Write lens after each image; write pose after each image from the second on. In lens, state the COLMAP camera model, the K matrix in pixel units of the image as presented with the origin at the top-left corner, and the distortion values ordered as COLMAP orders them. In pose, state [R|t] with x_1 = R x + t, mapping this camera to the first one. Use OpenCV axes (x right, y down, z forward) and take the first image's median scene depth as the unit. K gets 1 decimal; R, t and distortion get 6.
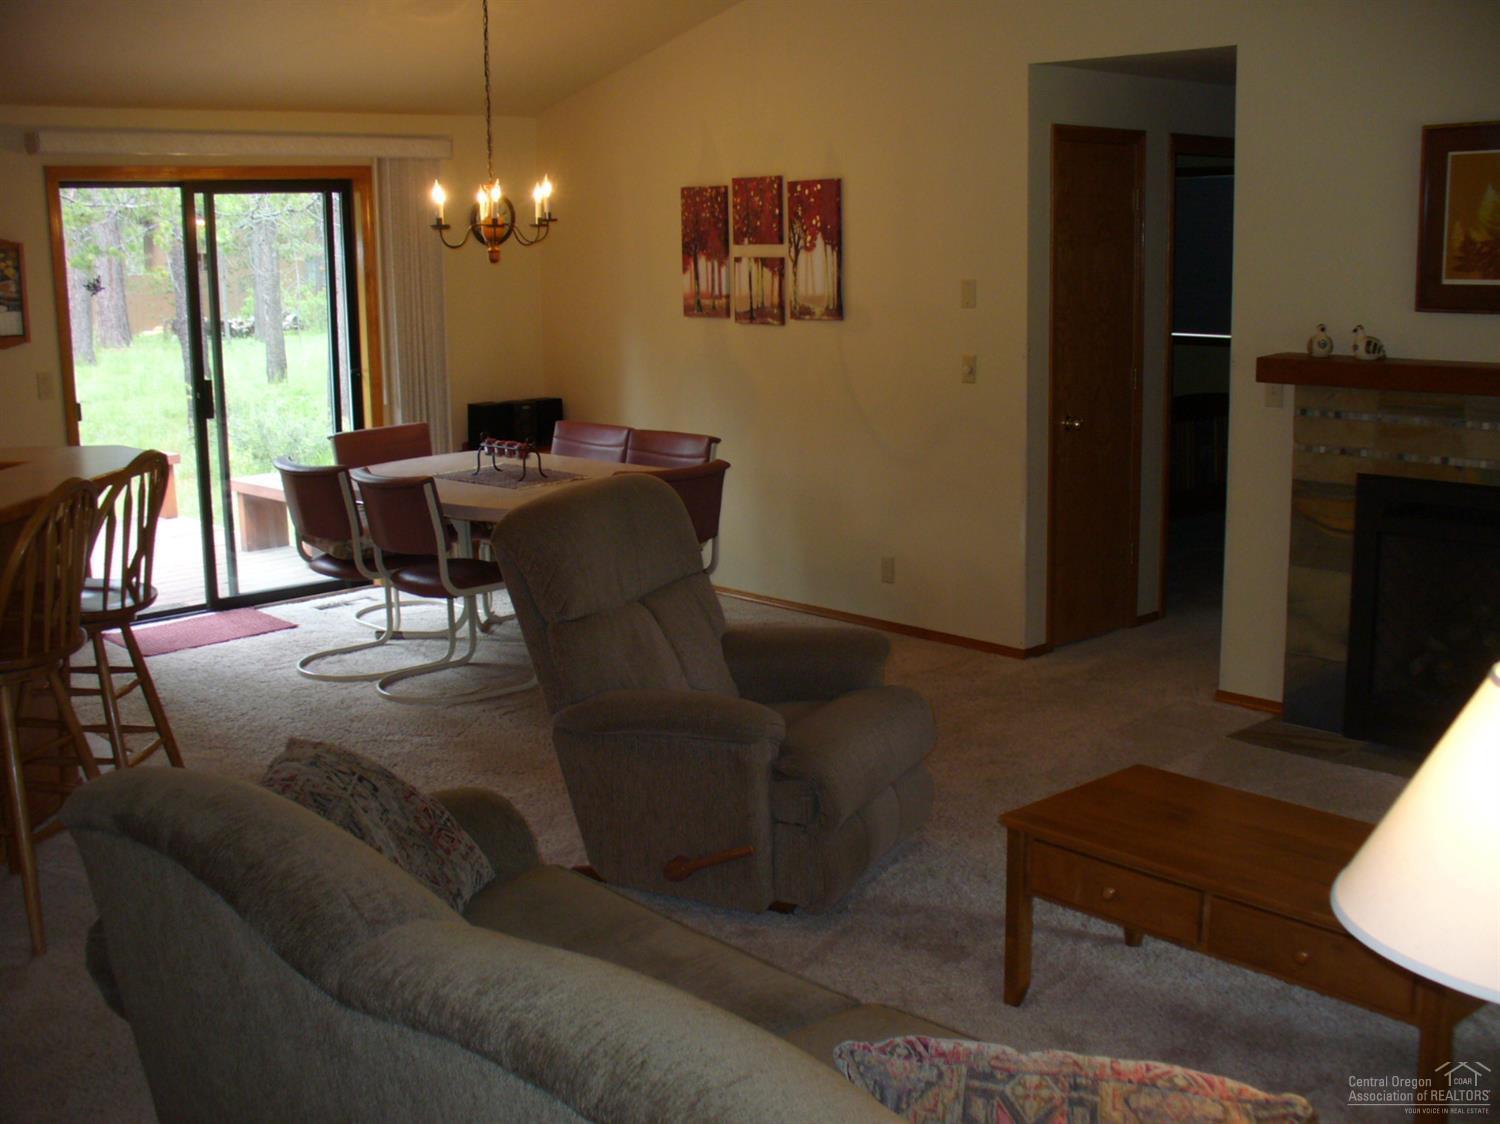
lens RADIAL K [[1673.8, 0, 730.2], [0, 1673.8, 566.9], [0, 0, 1]] dist [-0.275267, 0.376348]
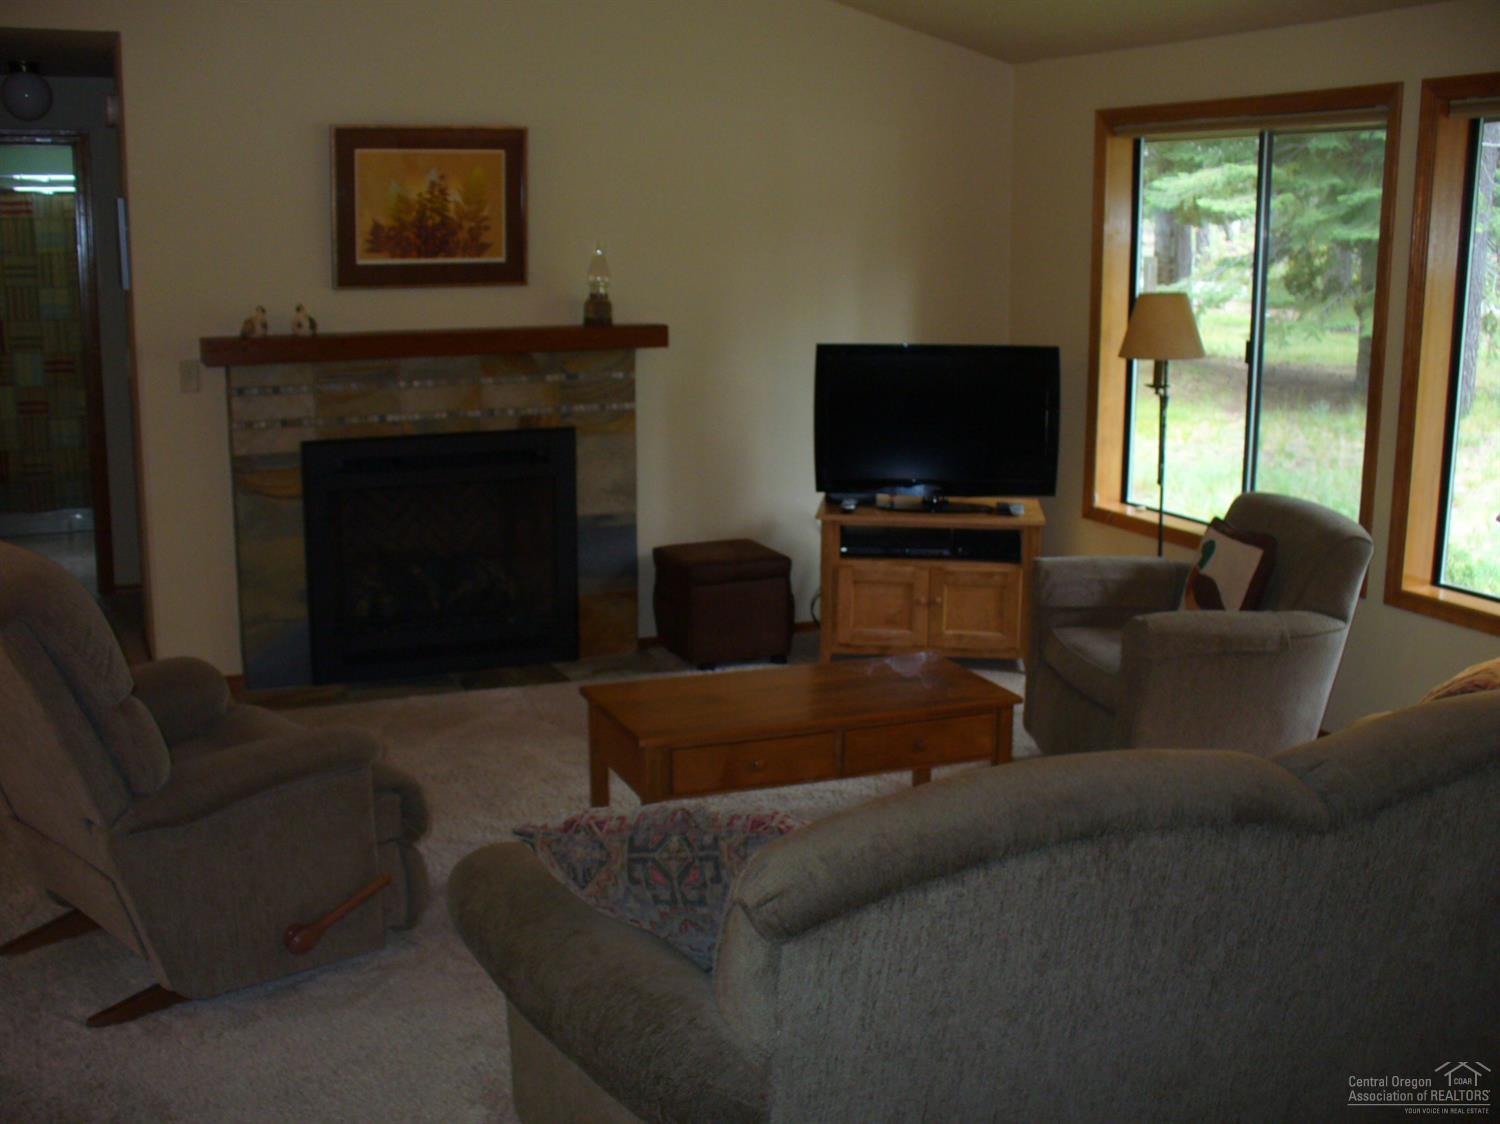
lens RADIAL K [[1673.8, 0, 730.2], [0, 1673.8, 566.9], [0, 0, 1]] dist [-0.275267, 0.376348]
pose [[0.332273, -0.165425, 0.928563, -0.550260], [0.170089, 0.978868, 0.113523, -0.051659], [-0.927720, 0.120218, 0.353389, 0.355252]]
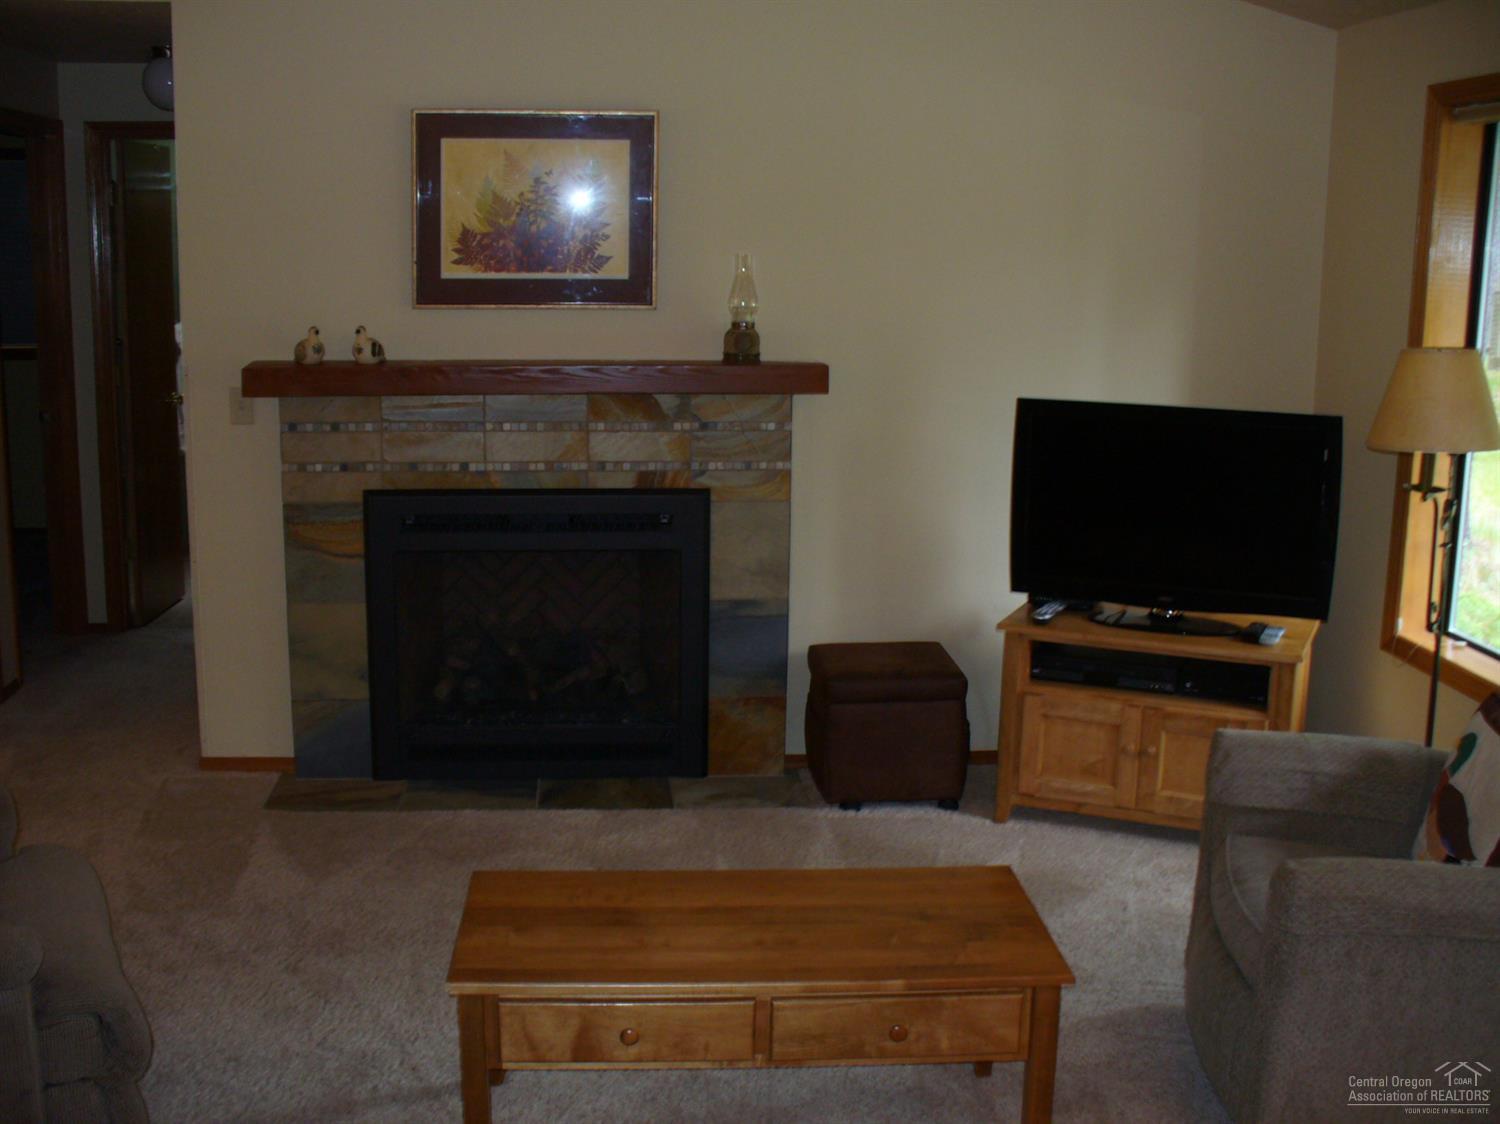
lens RADIAL K [[1673.8, 0, 730.2], [0, 1673.8, 566.9], [0, 0, 1]] dist [-0.275267, 0.376348]
pose [[0.604933, -0.124179, 0.786534, -0.216341], [0.125832, 0.990262, 0.059565, -0.044496], [-0.786271, 0.062938, 0.614668, 0.277725]]
